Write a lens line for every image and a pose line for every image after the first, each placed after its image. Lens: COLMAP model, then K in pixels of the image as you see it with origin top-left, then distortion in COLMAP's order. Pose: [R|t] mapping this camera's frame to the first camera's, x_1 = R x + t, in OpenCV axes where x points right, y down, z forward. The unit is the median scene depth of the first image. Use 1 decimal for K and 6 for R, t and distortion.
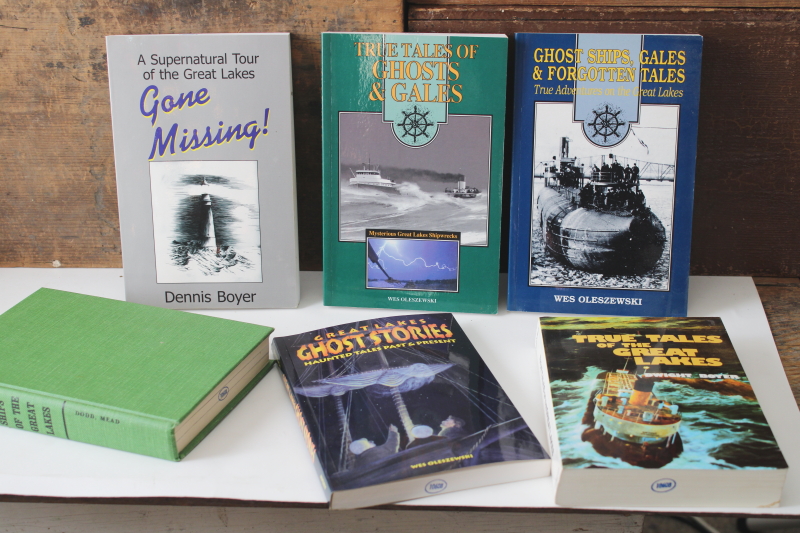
lens RADIAL K [[1186.3, 0, 400.0], [0, 1186.3, 266.5], [0, 0, 1]] dist [-0.035748, 0.082051]
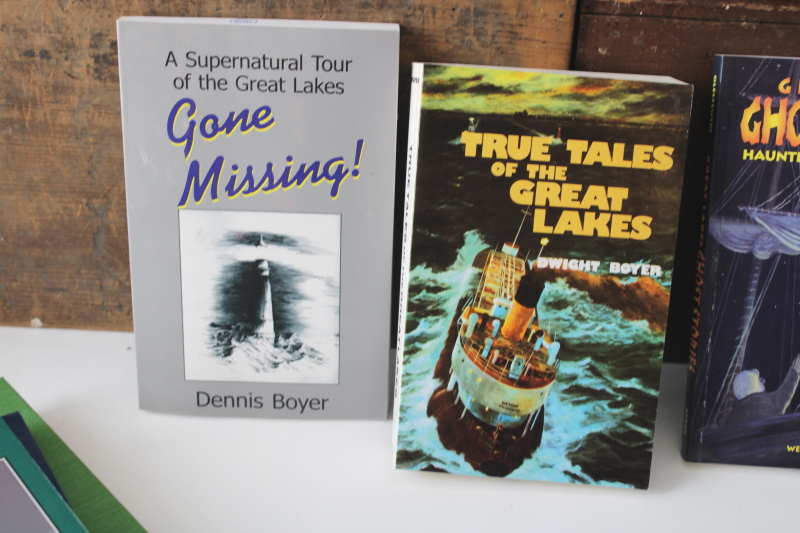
lens RADIAL K [[1186.3, 0, 400.0], [0, 1186.3, 266.5], [0, 0, 1]] dist [-0.035748, 0.082051]
pose [[0.998965, 0.036509, 0.027135, -0.104736], [-0.039377, 0.992698, 0.114021, -0.138429], [-0.022774, -0.114972, 0.993108, 0.332363]]
